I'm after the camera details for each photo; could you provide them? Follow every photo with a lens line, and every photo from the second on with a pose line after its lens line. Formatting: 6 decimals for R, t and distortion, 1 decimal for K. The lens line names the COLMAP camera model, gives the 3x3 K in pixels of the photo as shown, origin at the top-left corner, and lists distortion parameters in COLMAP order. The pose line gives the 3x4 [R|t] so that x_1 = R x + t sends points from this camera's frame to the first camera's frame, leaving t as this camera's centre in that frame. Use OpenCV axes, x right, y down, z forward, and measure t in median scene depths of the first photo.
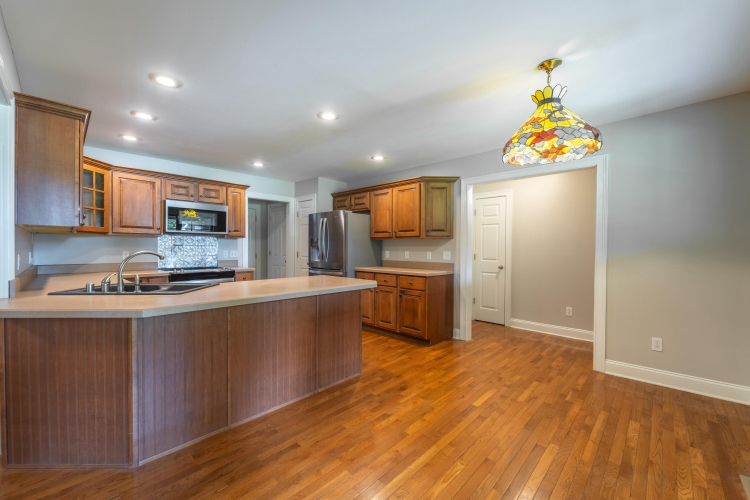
lens RADIAL K [[304.6, 0, 377.0], [0, 304.6, 251.8], [0, 0, 1]] dist [0.002178, -0.000062]
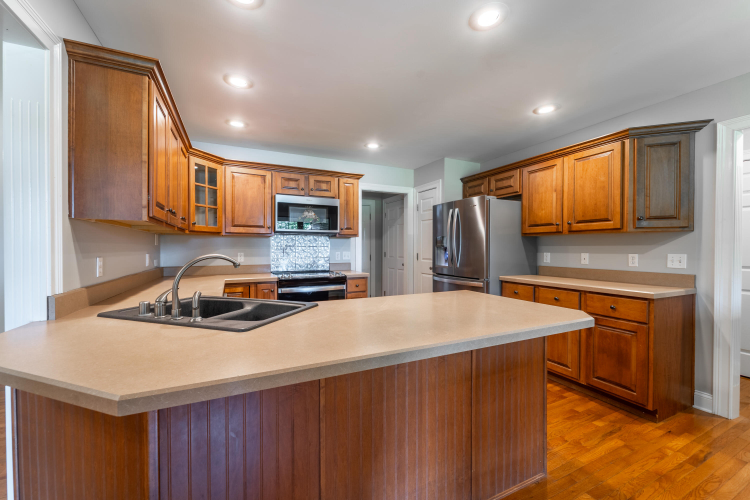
lens RADIAL K [[304.6, 0, 377.0], [0, 304.6, 251.8], [0, 0, 1]] dist [0.002178, -0.000062]
pose [[0.936983, 0.000847, -0.349374, -0.103752], [-0.001054, 0.999999, -0.000402, -0.004490], [0.349373, 0.000745, 0.936983, 0.262797]]
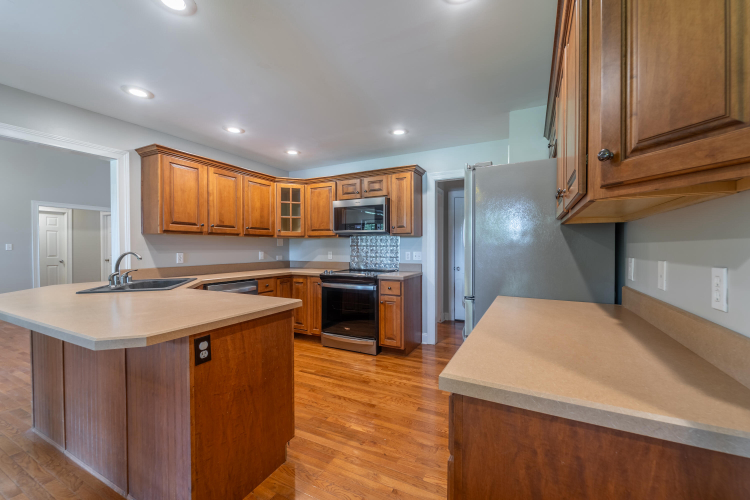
lens RADIAL K [[304.6, 0, 377.0], [0, 304.6, 251.8], [0, 0, 1]] dist [0.002178, -0.000062]
pose [[0.291283, 0.008839, -0.956596, 0.303777], [-0.008518, 0.999942, 0.006646, -0.009861], [0.956599, 0.006213, 0.291342, 0.801775]]
